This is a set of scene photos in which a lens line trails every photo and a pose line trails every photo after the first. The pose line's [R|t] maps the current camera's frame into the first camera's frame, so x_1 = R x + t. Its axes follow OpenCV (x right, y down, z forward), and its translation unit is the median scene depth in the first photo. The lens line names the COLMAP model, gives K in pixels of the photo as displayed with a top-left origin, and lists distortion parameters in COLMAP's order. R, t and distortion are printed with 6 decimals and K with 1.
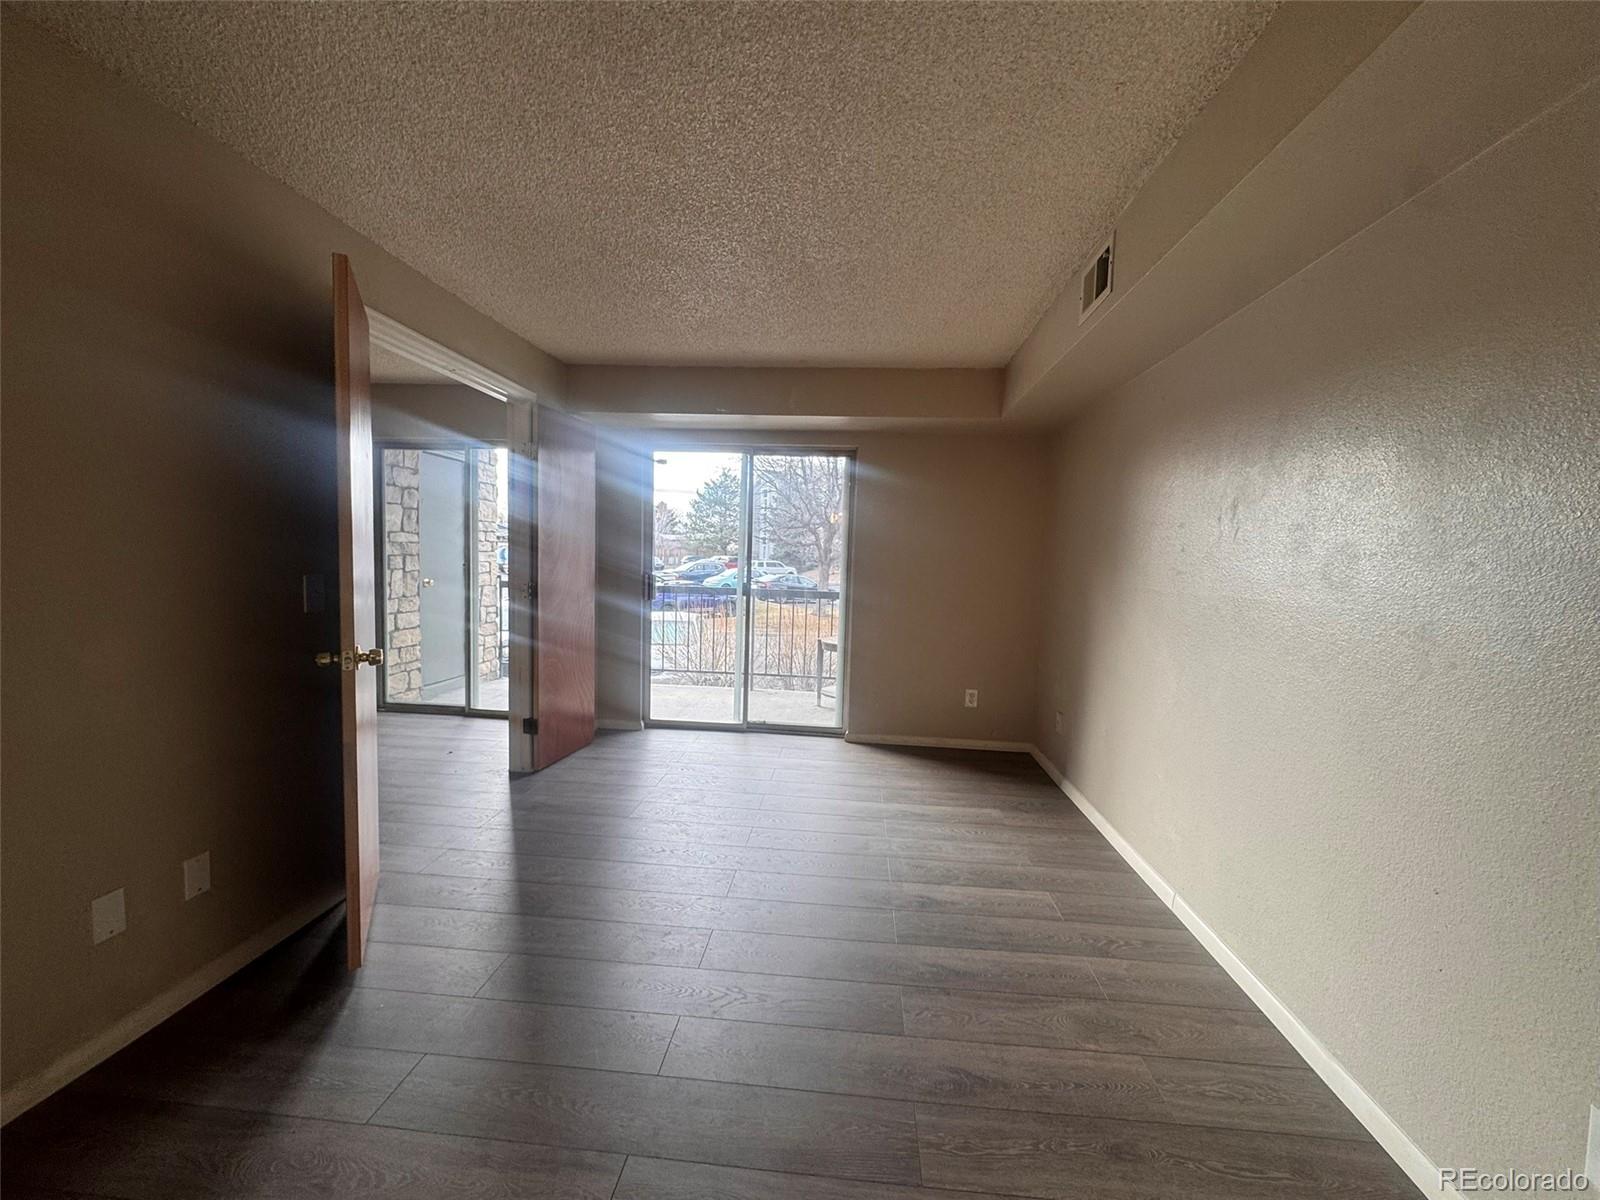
lens RADIAL K [[638.5, 0, 795.7], [0, 638.5, 602.4], [0, 0, 1]] dist [-0.004056, 0.000086]
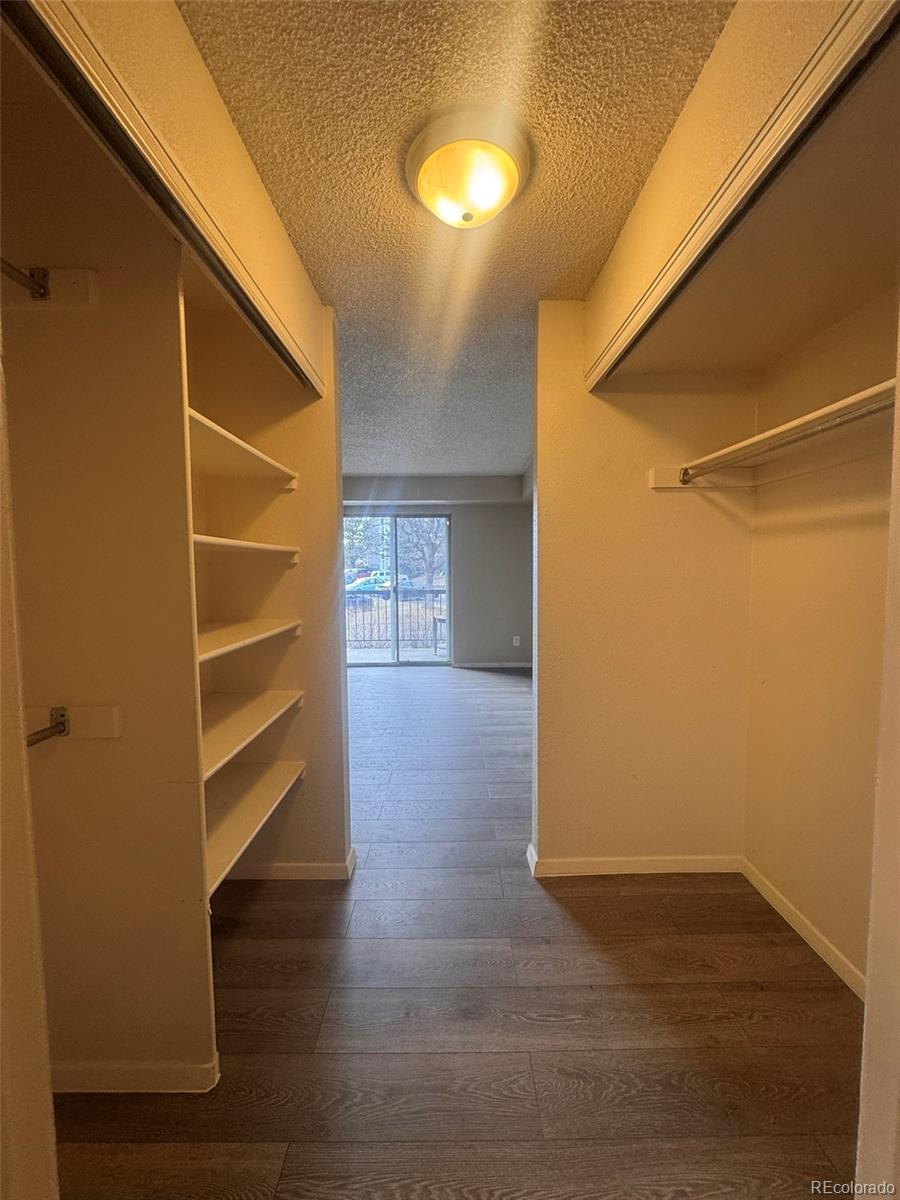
lens RADIAL K [[478.9, 0, 451.6], [0, 478.9, 599.7], [0, 0, 1]] dist [-0.004056, 0.000086]
pose [[0.994414, -0.048556, 0.093723, -0.034140], [0.048574, 0.998817, 0.002096, 0.009711], [-0.093714, 0.002468, 0.995596, -0.290366]]
